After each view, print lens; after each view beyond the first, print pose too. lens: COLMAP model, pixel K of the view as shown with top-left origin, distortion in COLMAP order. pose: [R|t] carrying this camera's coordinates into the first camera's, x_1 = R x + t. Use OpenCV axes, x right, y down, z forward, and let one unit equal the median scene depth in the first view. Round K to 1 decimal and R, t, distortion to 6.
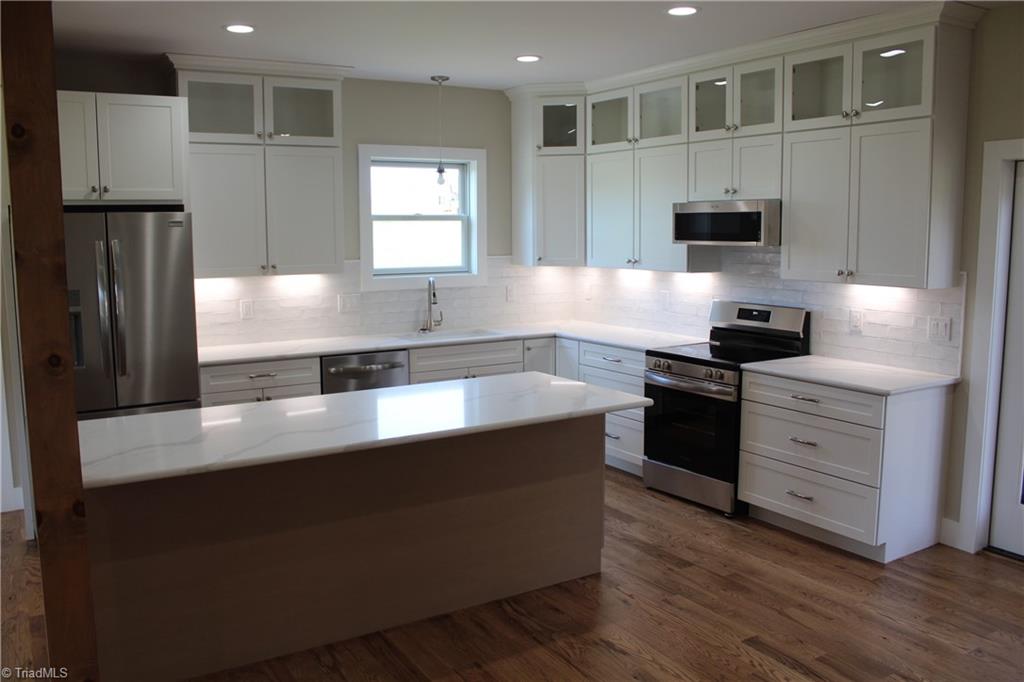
lens RADIAL K [[848.4, 0, 488.8], [0, 848.4, 340.4], [0, 0, 1]] dist [-0.149266, 0.123161]
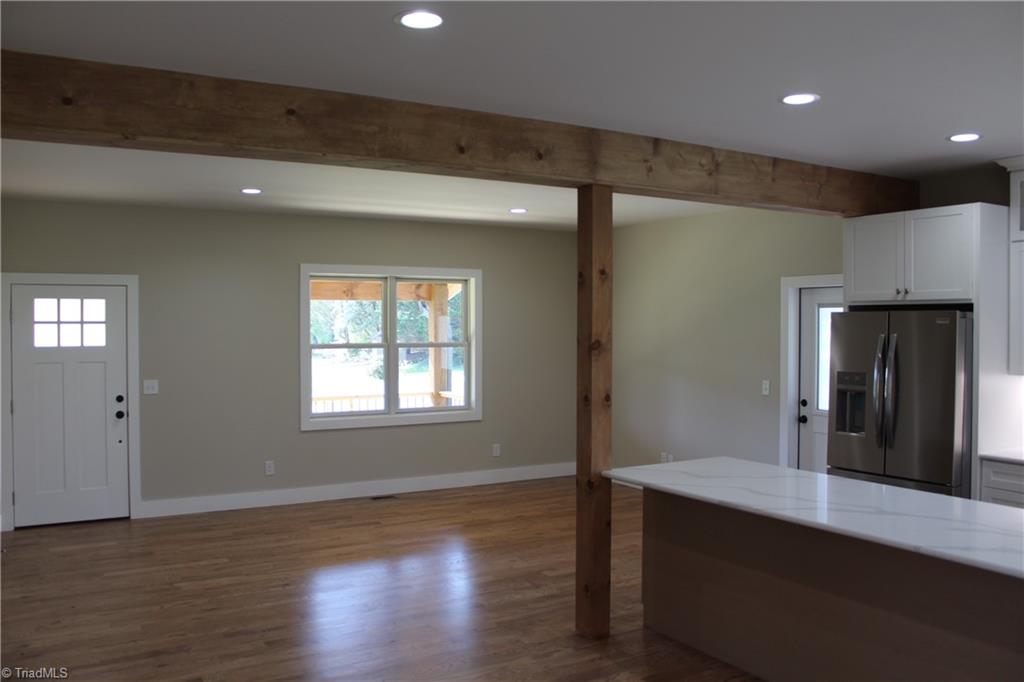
lens RADIAL K [[848.4, 0, 488.8], [0, 848.4, 340.4], [0, 0, 1]] dist [-0.149266, 0.123161]
pose [[-0.020214, 0.028361, -0.999393, 0.655556], [-0.130125, 0.991021, 0.030755, -0.064297], [0.991292, 0.130667, -0.016342, 0.387596]]
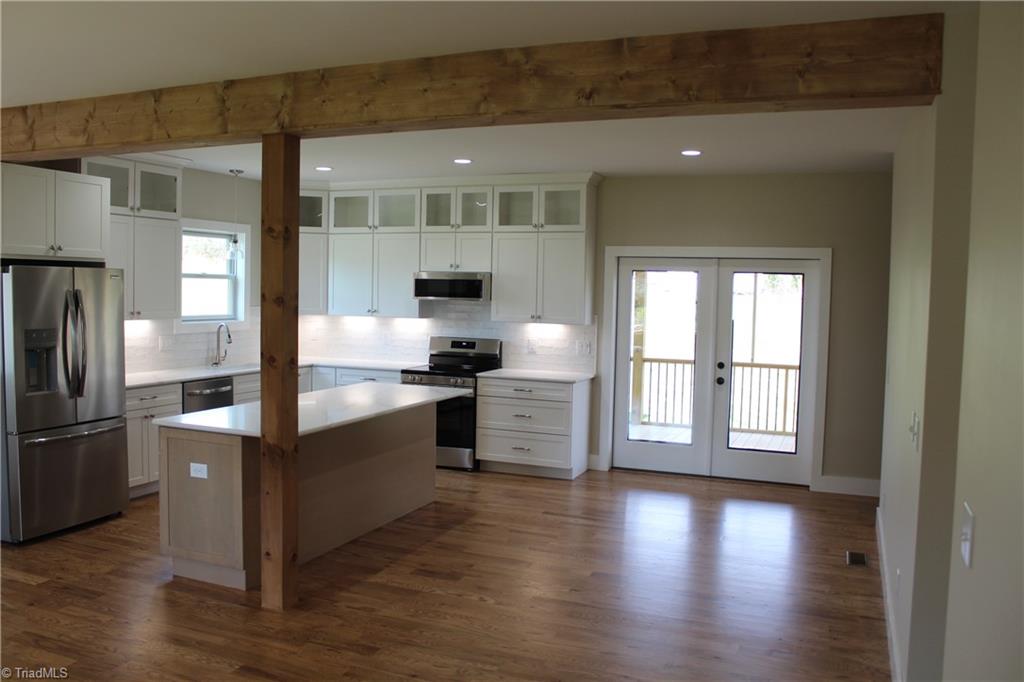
lens RADIAL K [[848.4, 0, 488.8], [0, 848.4, 340.4], [0, 0, 1]] dist [-0.149266, 0.123161]
pose [[0.817882, -0.012444, 0.575252, -0.582779], [0.049929, 0.997530, -0.049409, 0.043932], [-0.573216, 0.069133, 0.816483, -0.333959]]
